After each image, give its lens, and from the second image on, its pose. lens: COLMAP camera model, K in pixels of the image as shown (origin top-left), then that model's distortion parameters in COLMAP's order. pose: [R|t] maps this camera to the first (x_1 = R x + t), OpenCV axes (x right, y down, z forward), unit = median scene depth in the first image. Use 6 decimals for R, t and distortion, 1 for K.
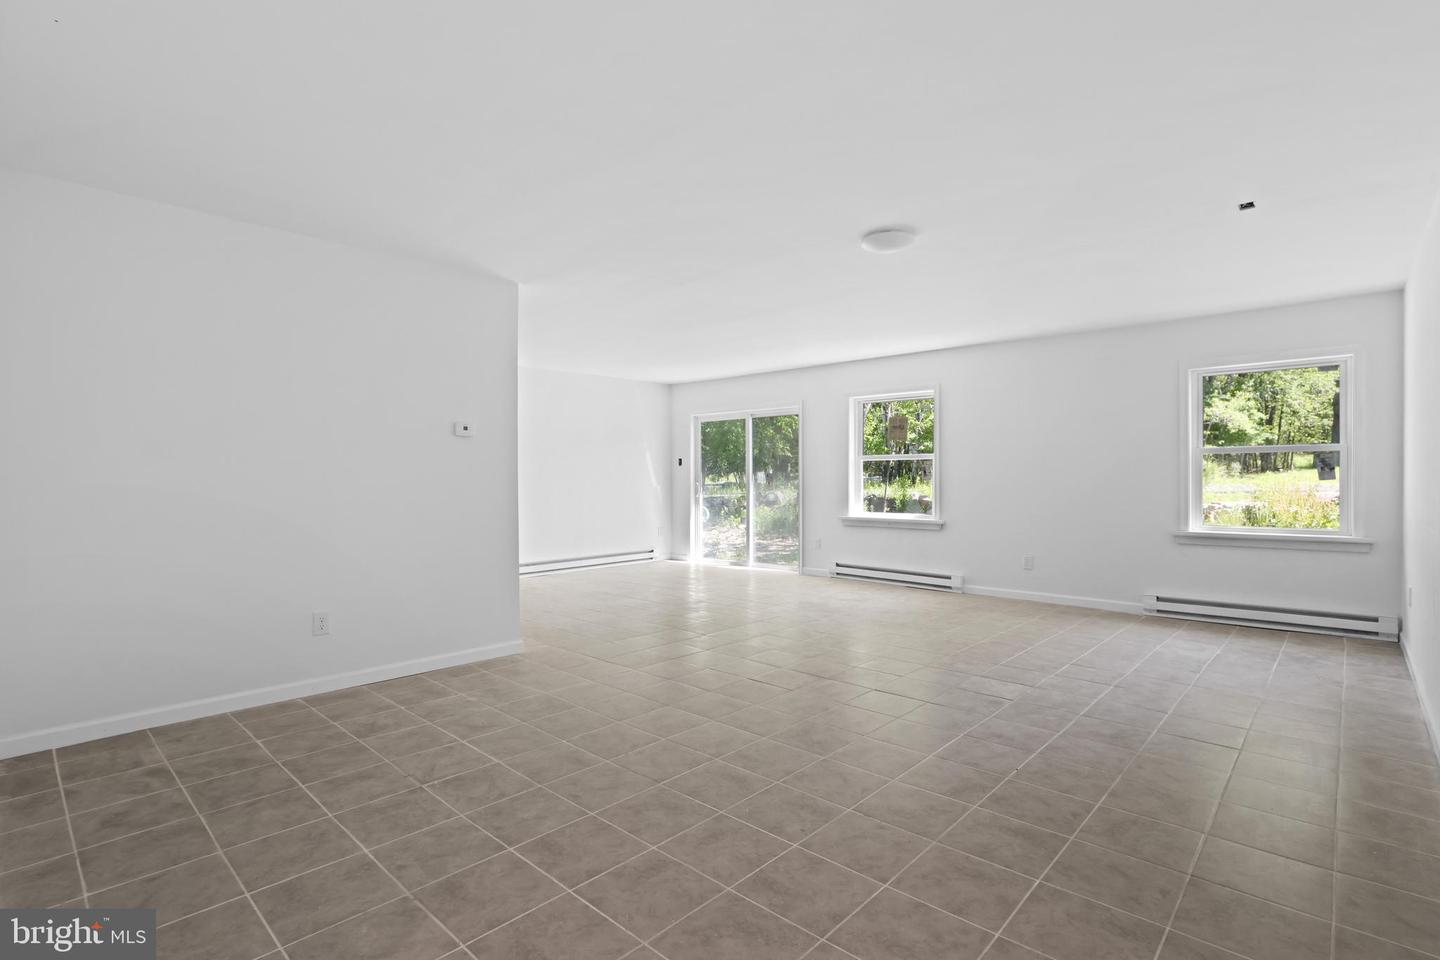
lens RADIAL K [[665.5, 0, 719.5], [0, 665.5, 475.5], [0, 0, 1]] dist [-0.012836, 0.000386]
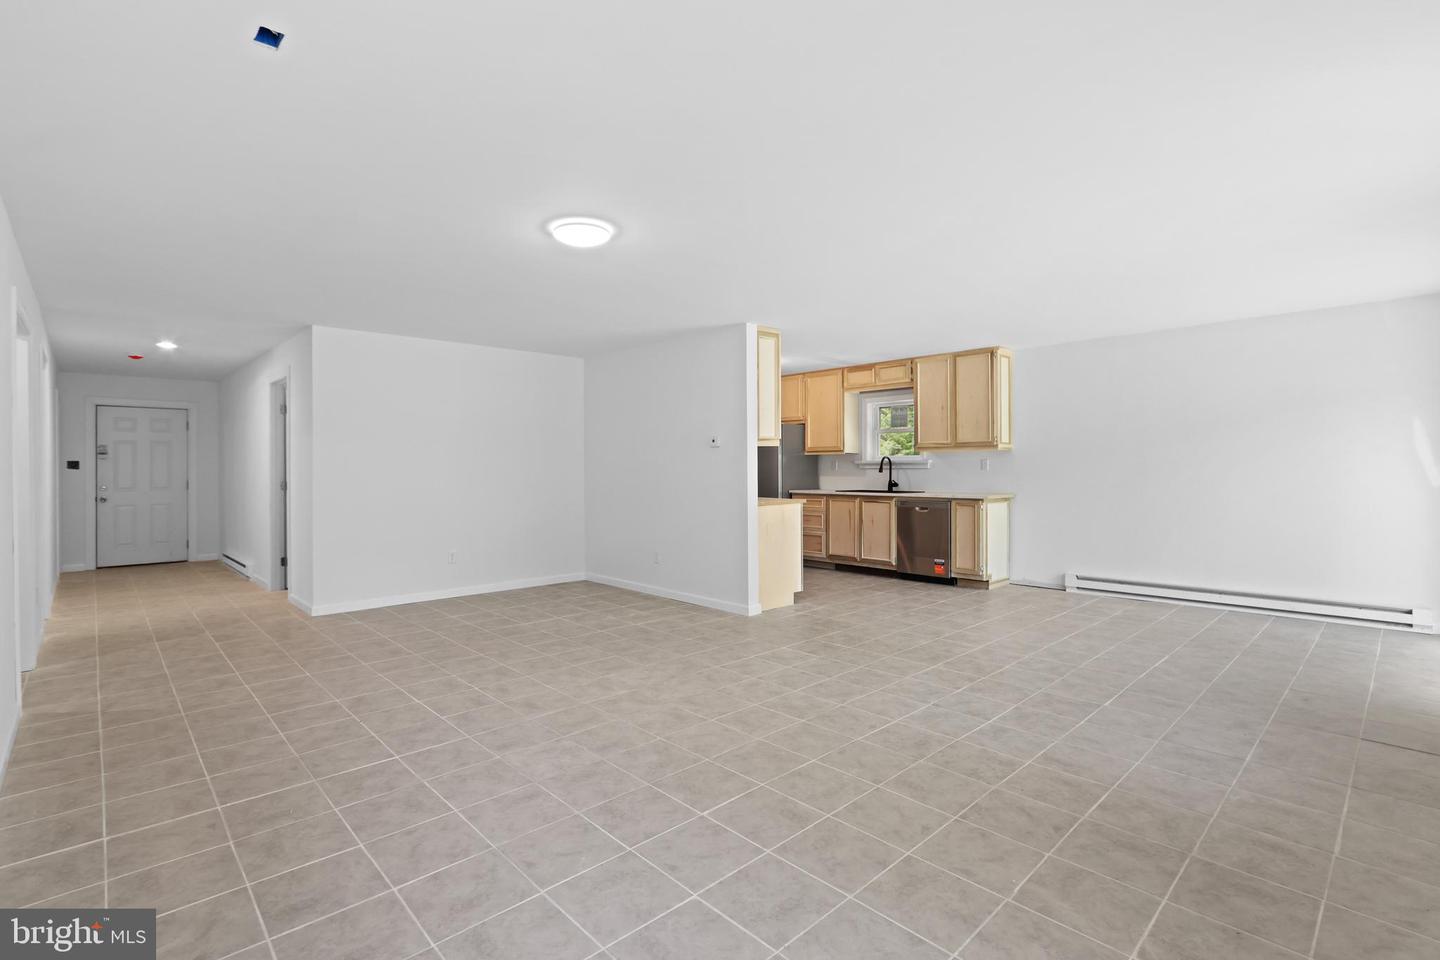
lens RADIAL K [[675.6, 0, 710.6], [0, 675.6, 473.2], [0, 0, 1]] dist [-0.018026, 0.000531]
pose [[-0.076711, 0.010997, -0.996993, 0.467507], [0.006916, 0.999921, 0.010497, -0.007396], [0.997029, -0.006090, -0.076781, 0.477456]]
